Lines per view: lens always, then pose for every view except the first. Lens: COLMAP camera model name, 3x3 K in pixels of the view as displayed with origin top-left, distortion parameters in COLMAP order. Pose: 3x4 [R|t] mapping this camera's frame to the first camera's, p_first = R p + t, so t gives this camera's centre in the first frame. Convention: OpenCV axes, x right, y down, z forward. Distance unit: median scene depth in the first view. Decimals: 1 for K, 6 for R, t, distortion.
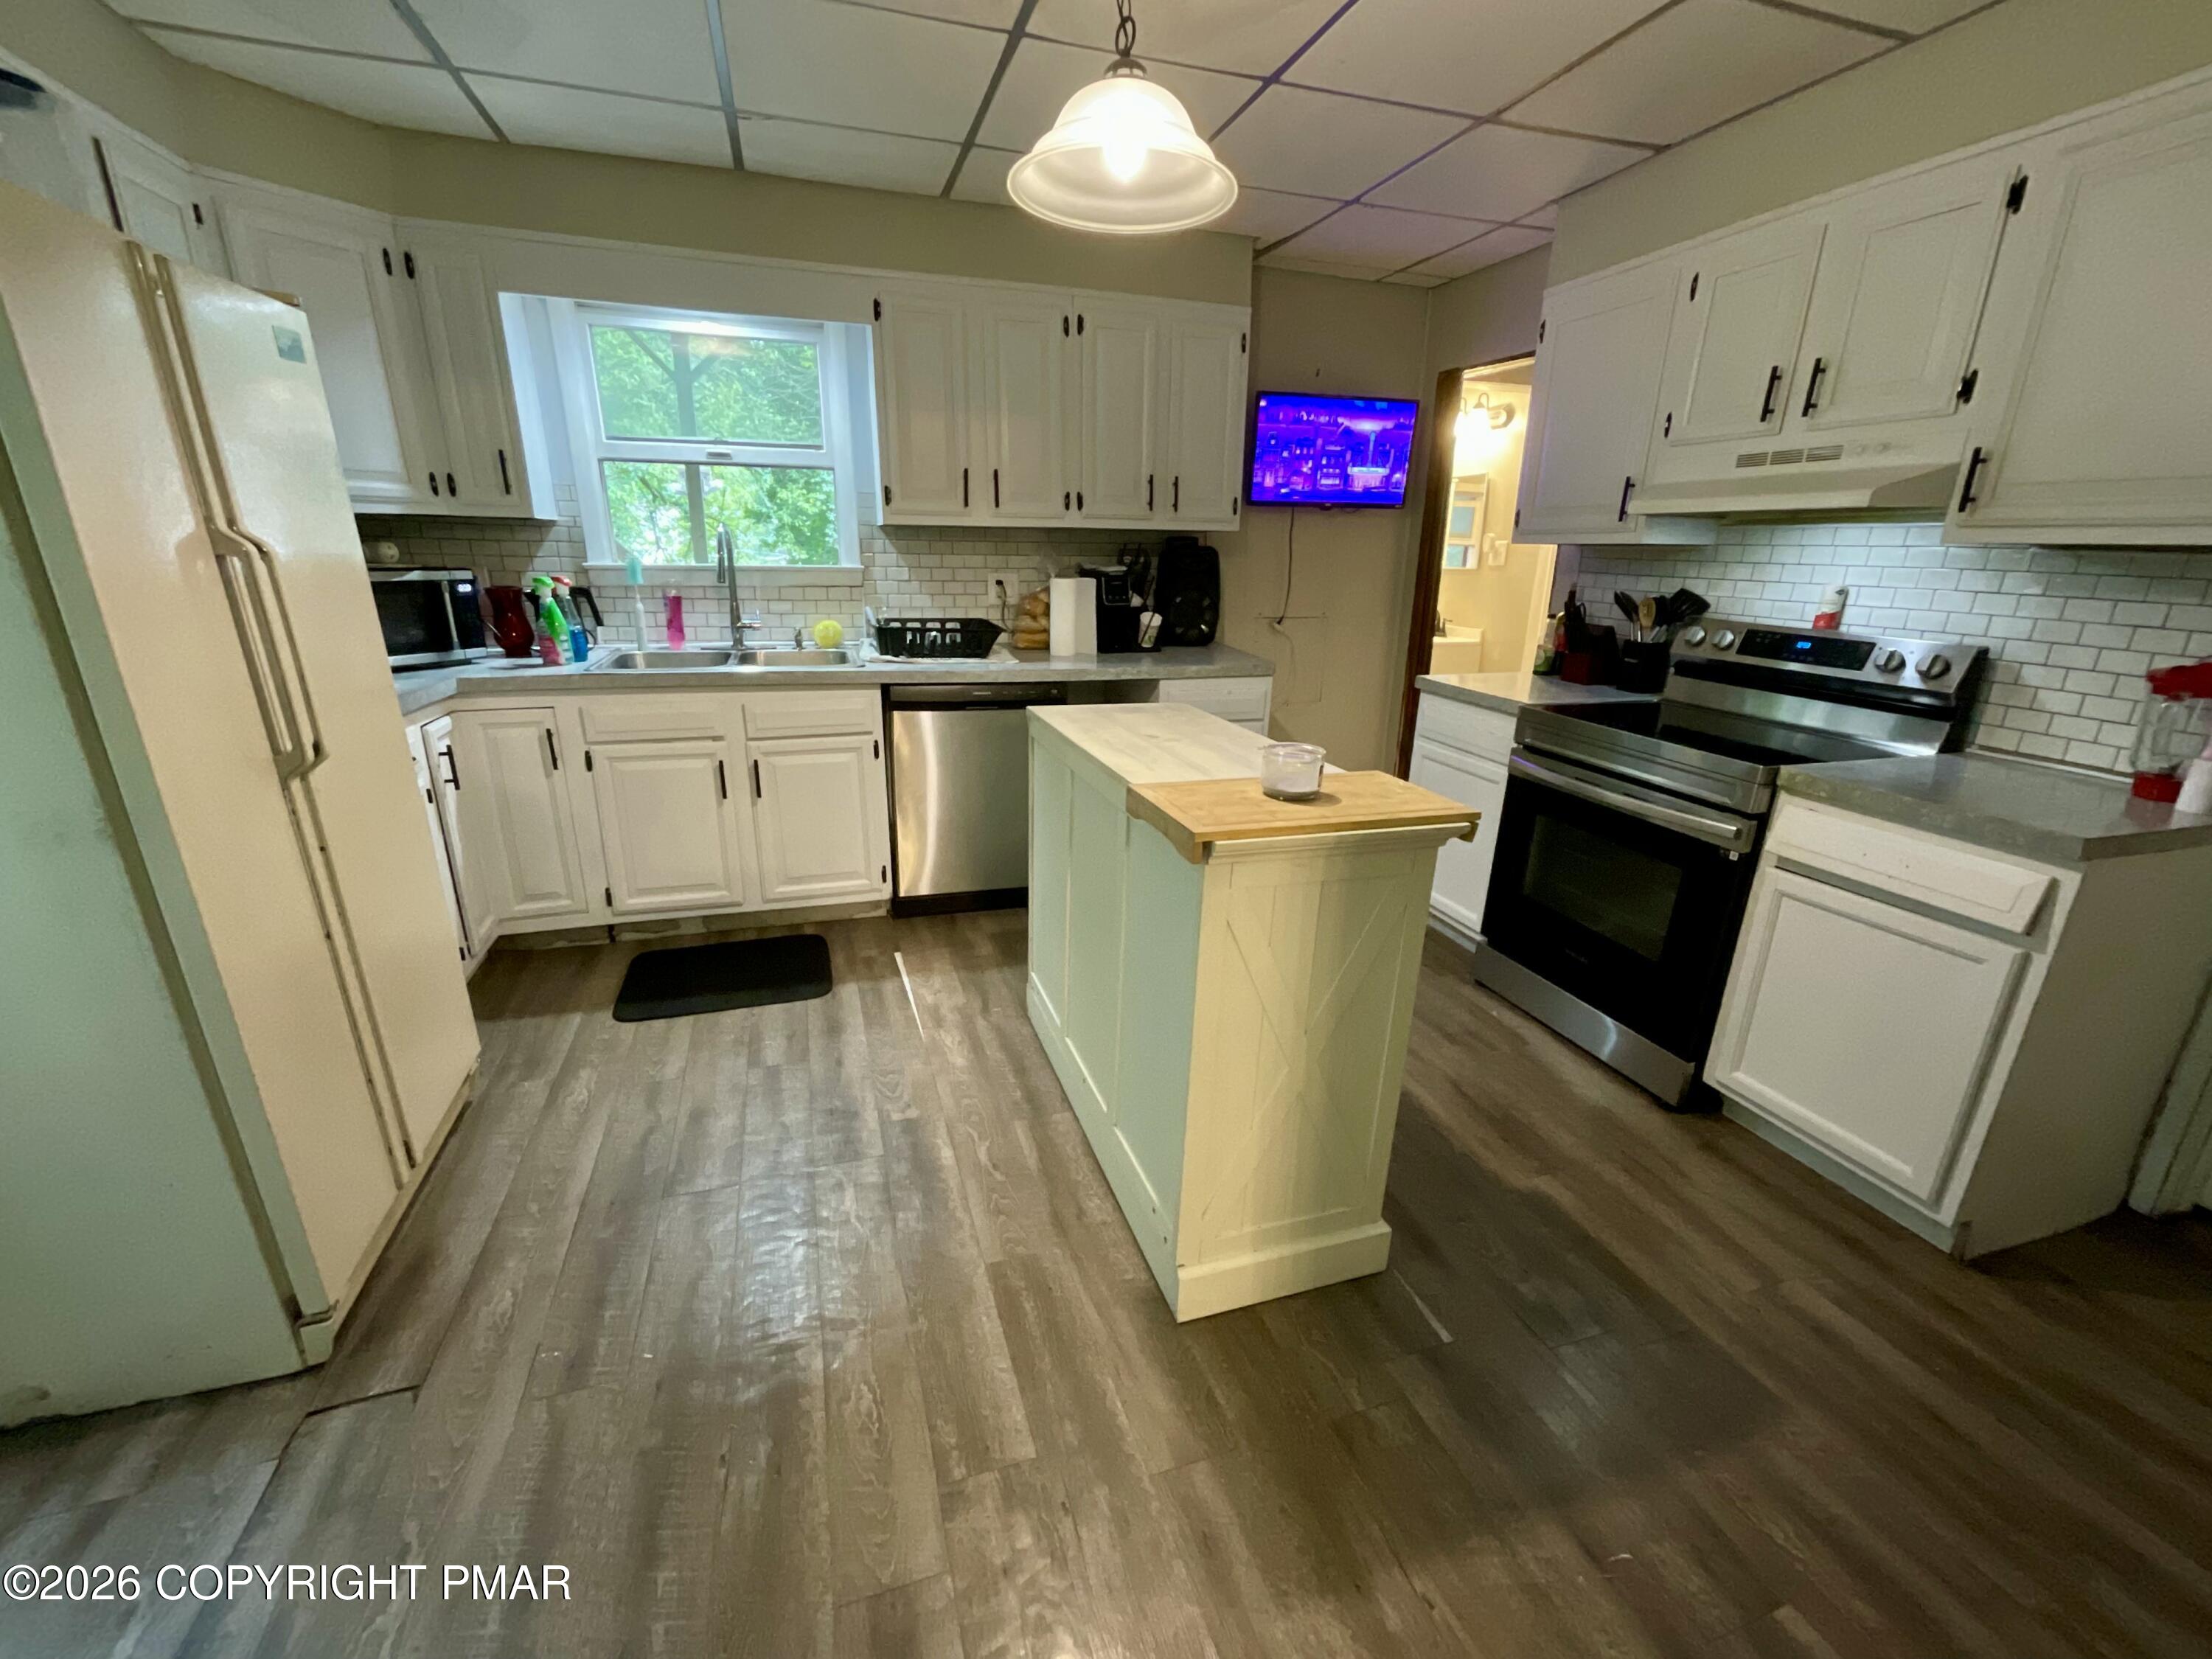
lens RADIAL K [[899.2, 0, 1100.1], [0, 899.2, 829.5], [0, 0, 1]] dist [-0.003899, 0.000464]
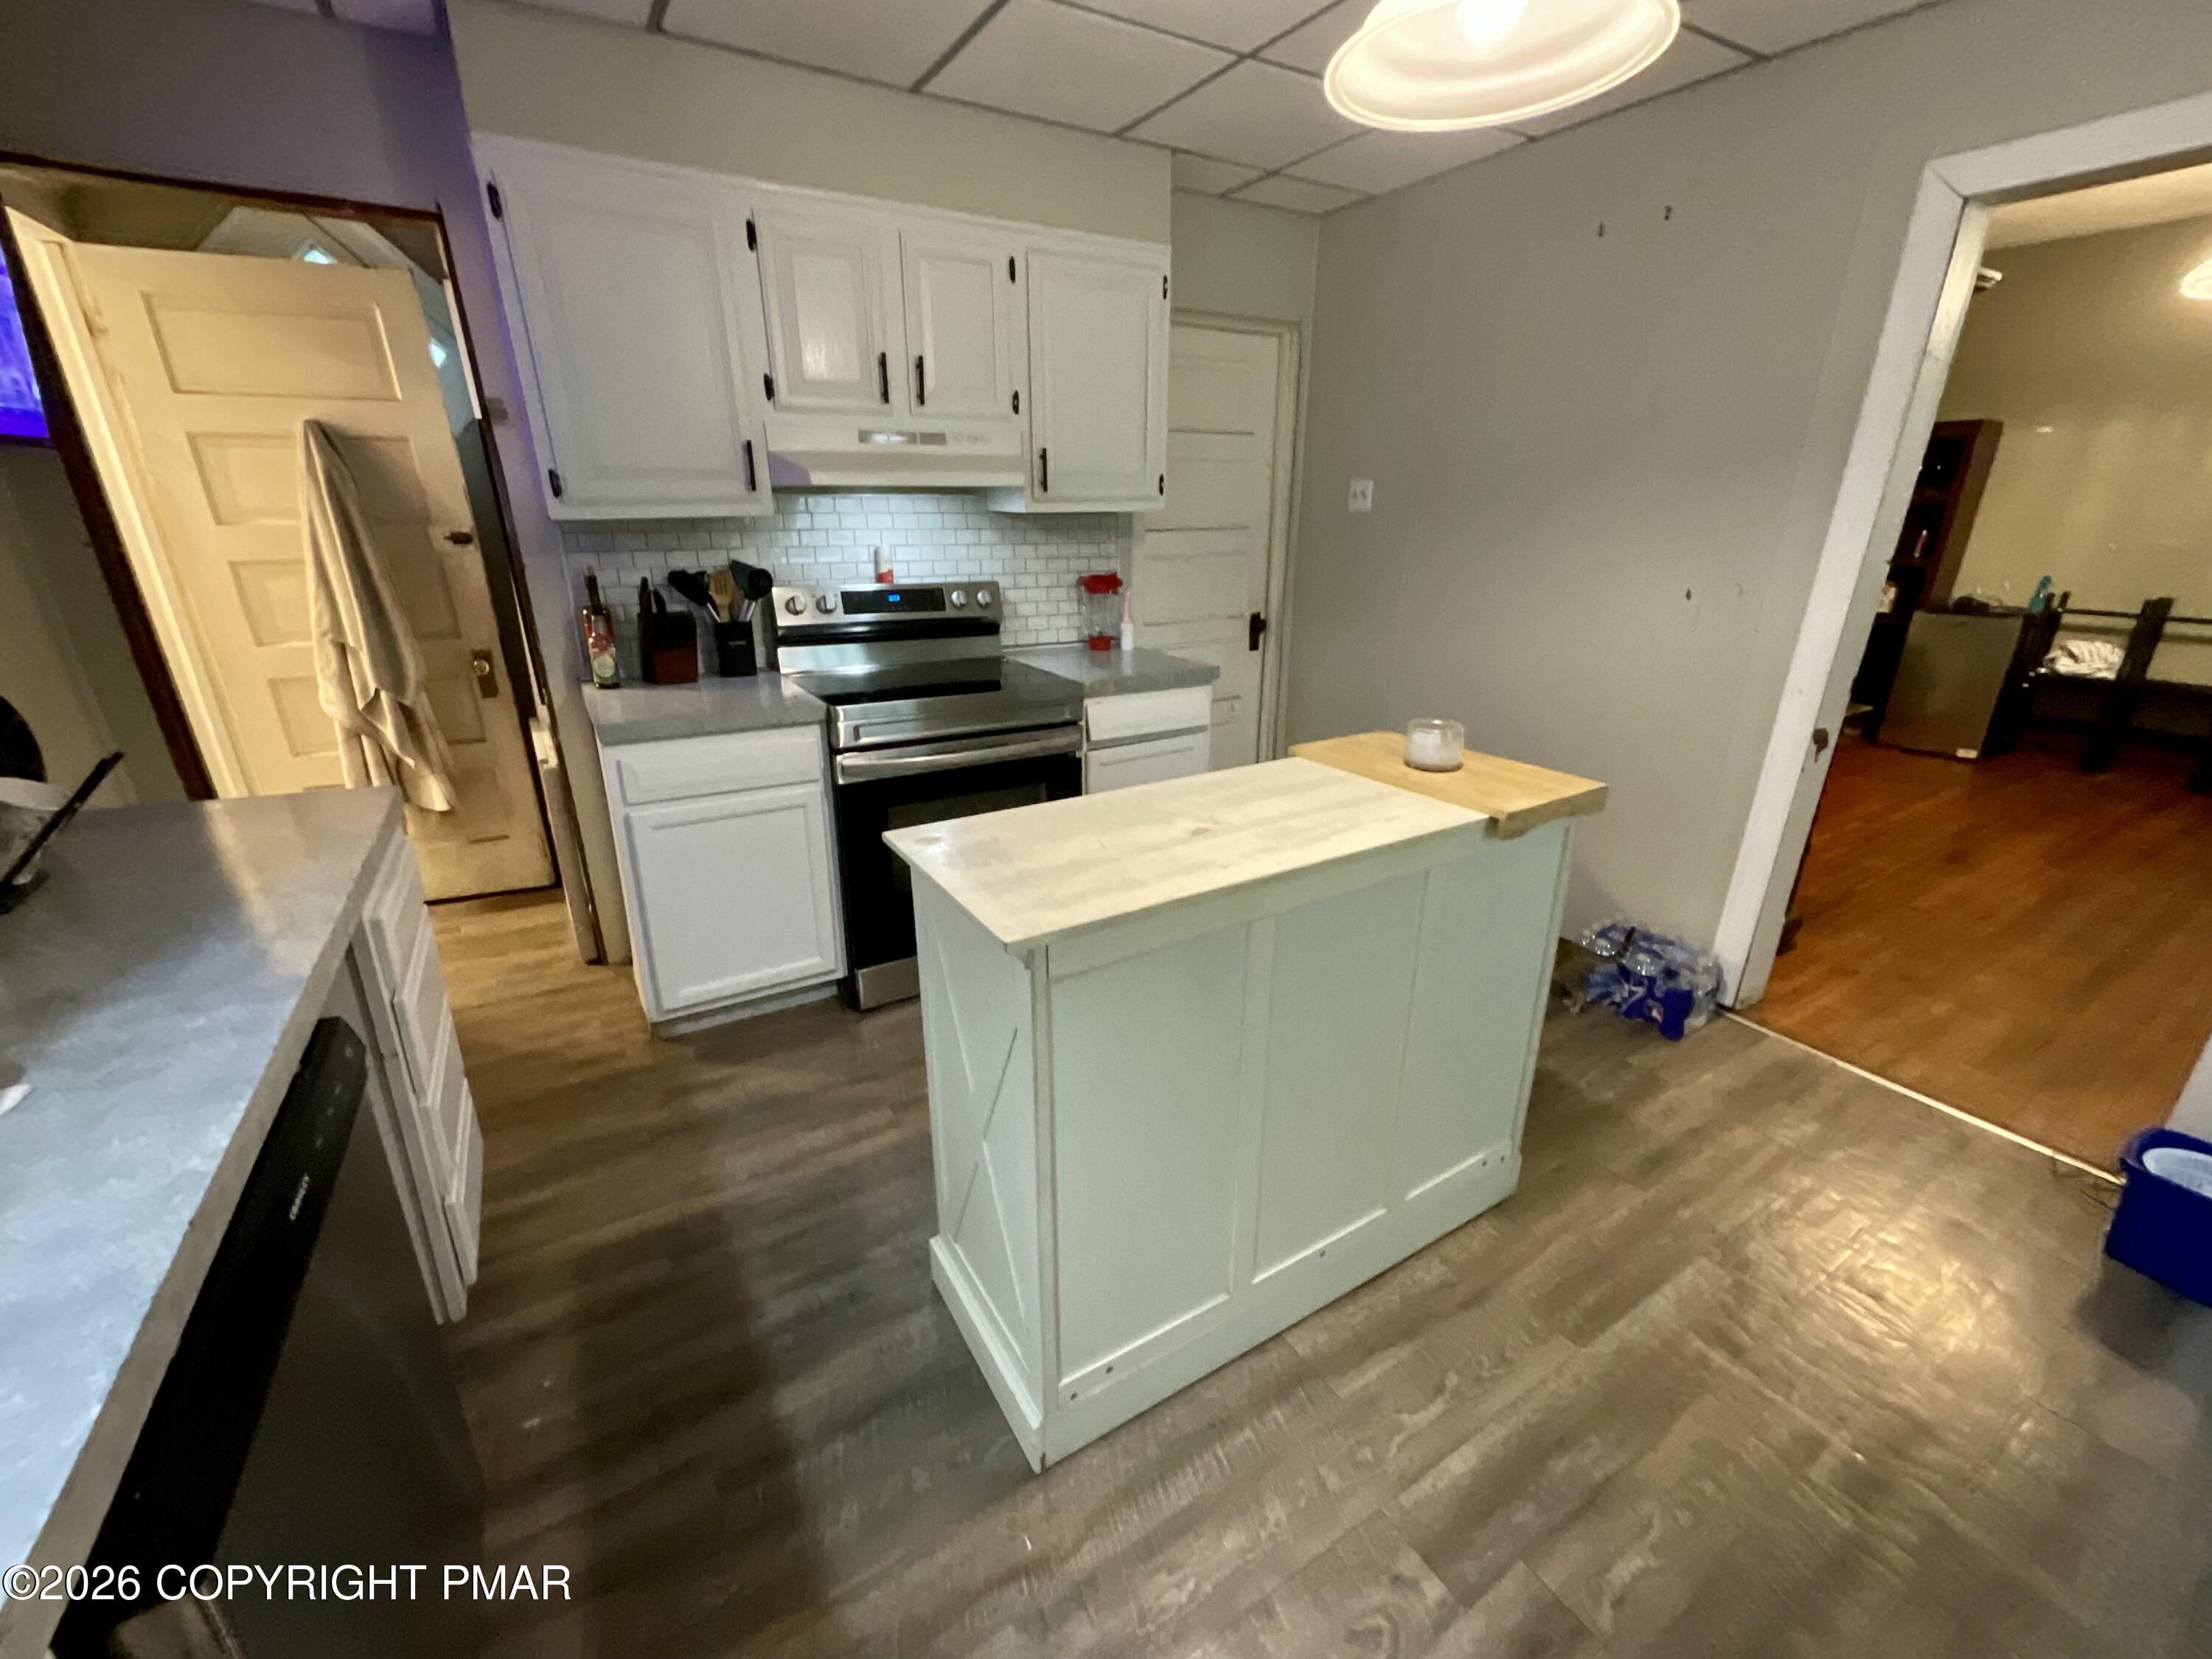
lens RADIAL K [[899.2, 0, 1109.5], [0, 899.2, 828.6], [0, 0, 1]] dist [-0.003899, 0.000464]
pose [[-0.233260, -0.349998, 0.907244, -0.401902], [0.287517, 0.866442, 0.408181, -0.294939], [-0.928937, 0.356060, -0.101475, 0.825150]]
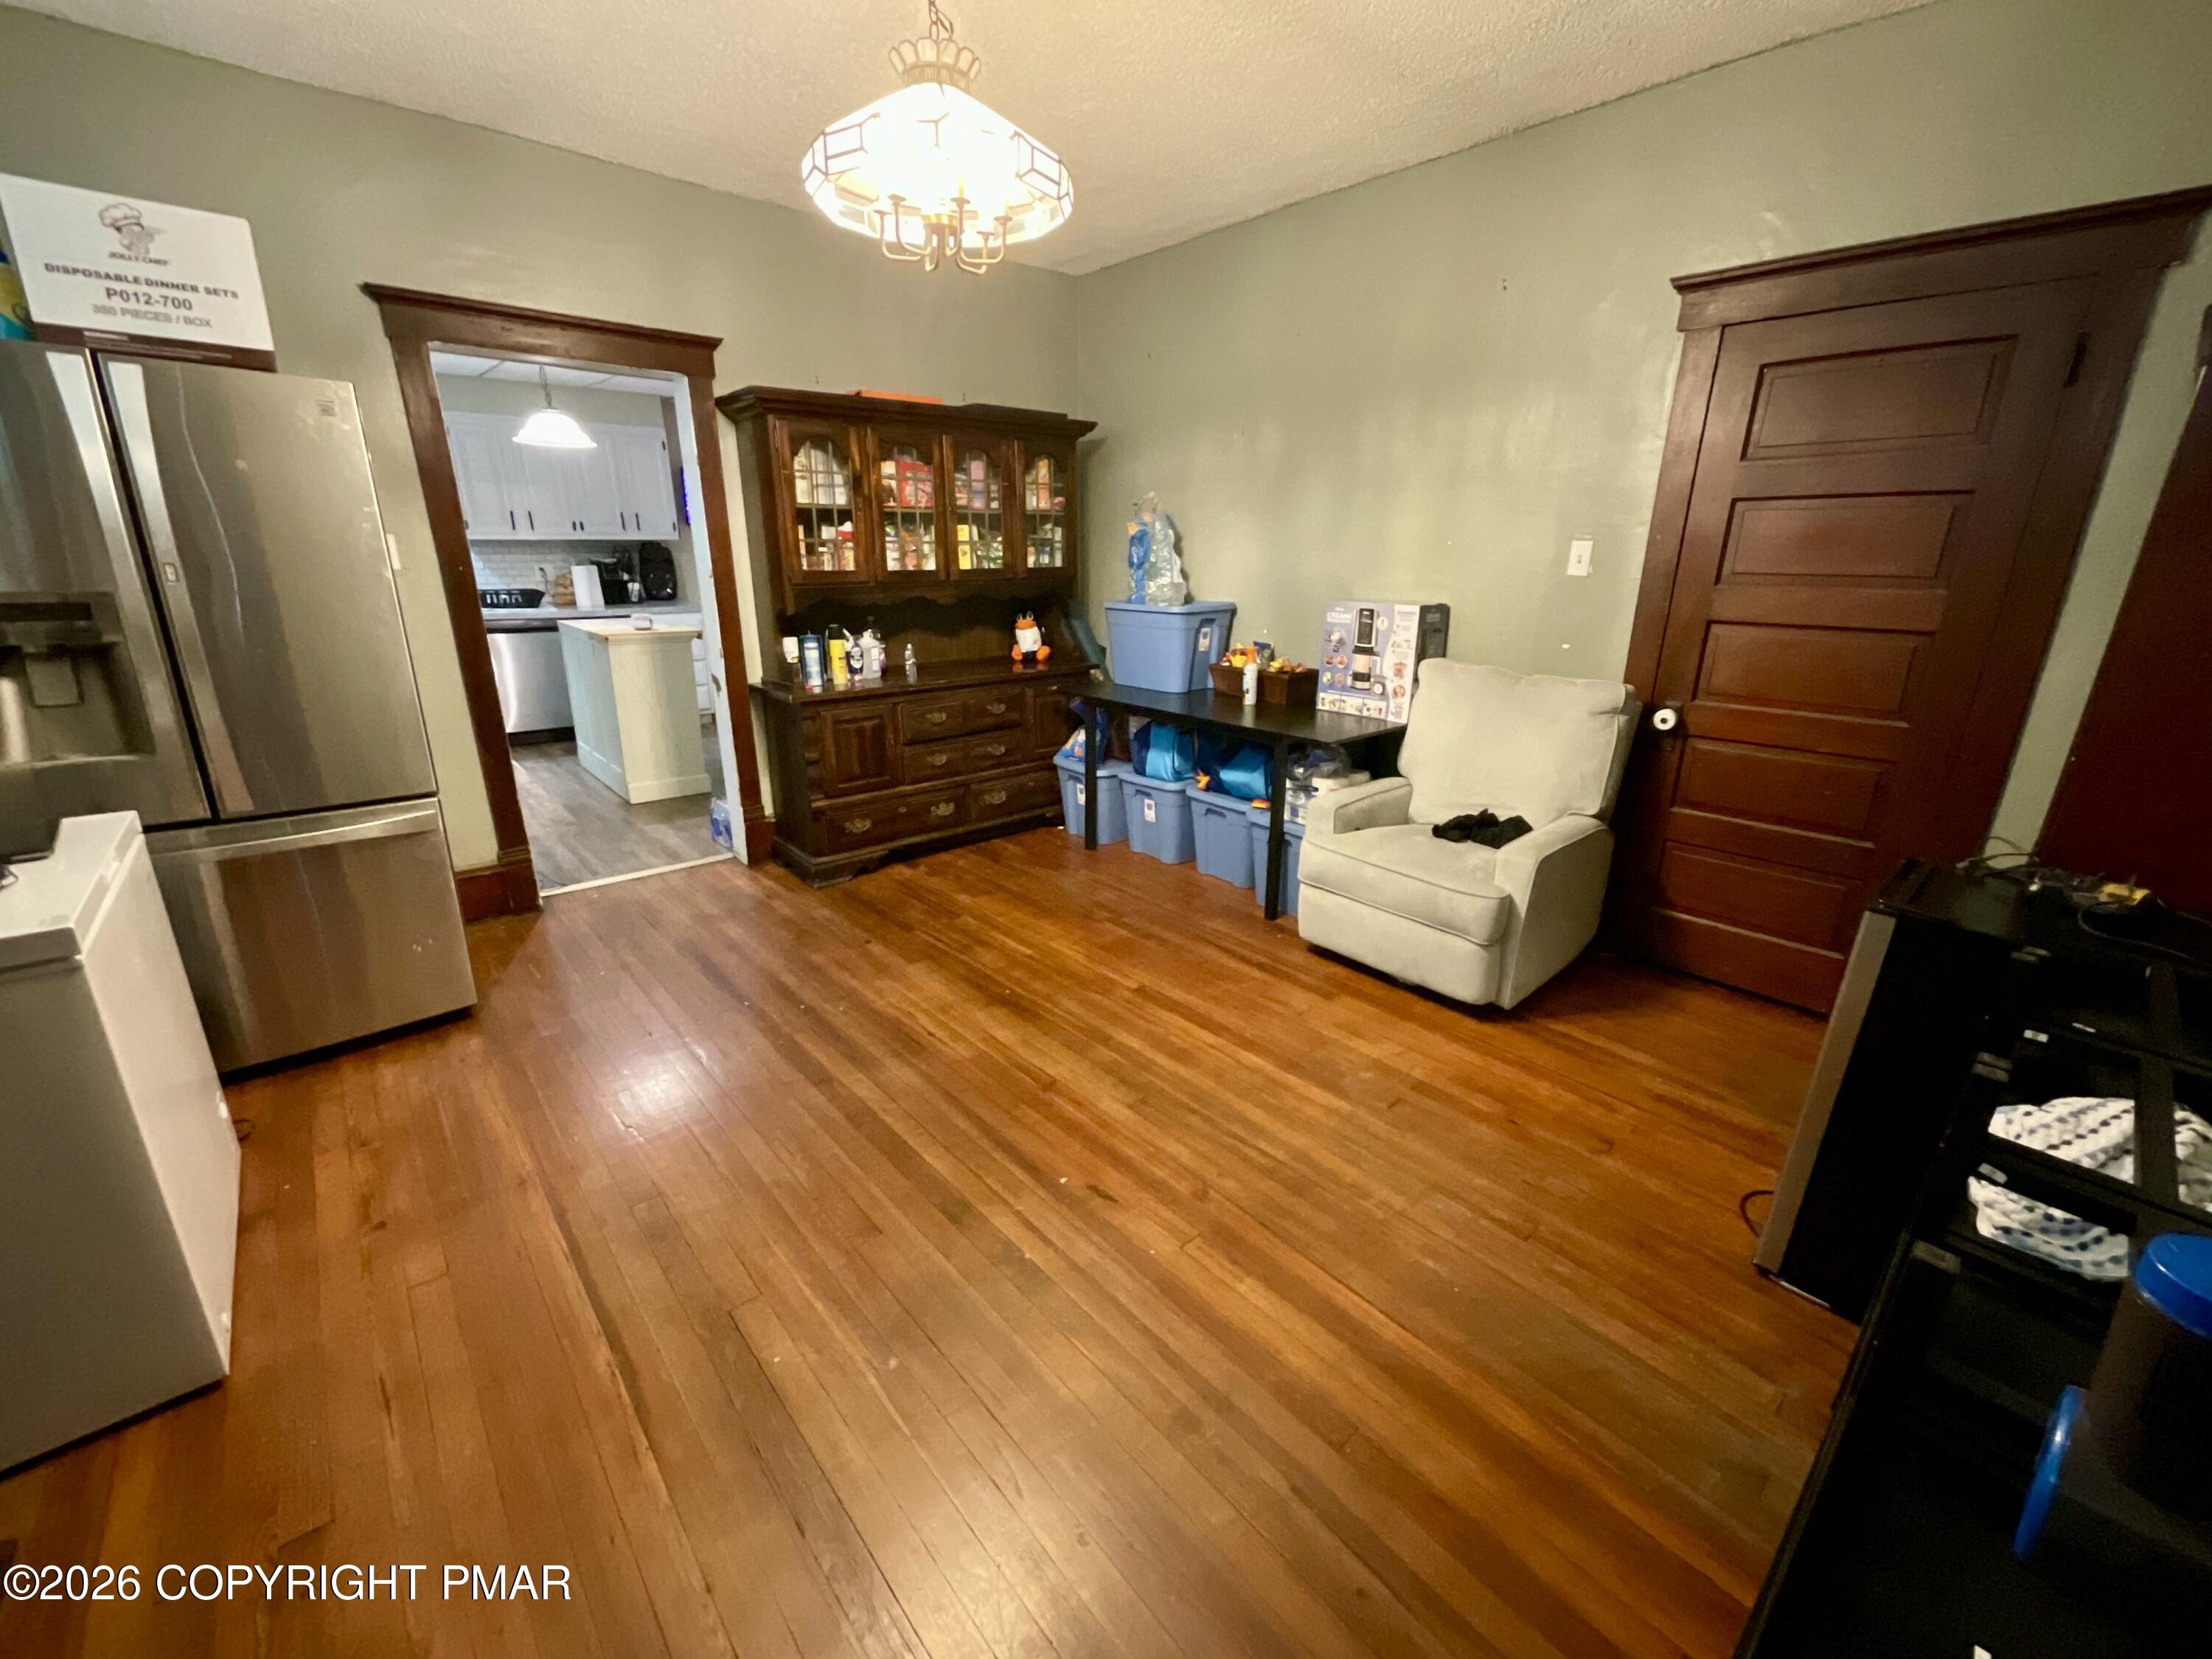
lens RADIAL K [[899.2, 0, 1103.4], [0, 899.2, 829.4], [0, 0, 1]] dist [-0.003899, 0.000464]
pose [[0.916913, -0.129131, 0.377618, 0.224132], [0.124321, 0.991544, 0.037202, 0.407657], [-0.379229, 0.012835, 0.925214, -1.401690]]
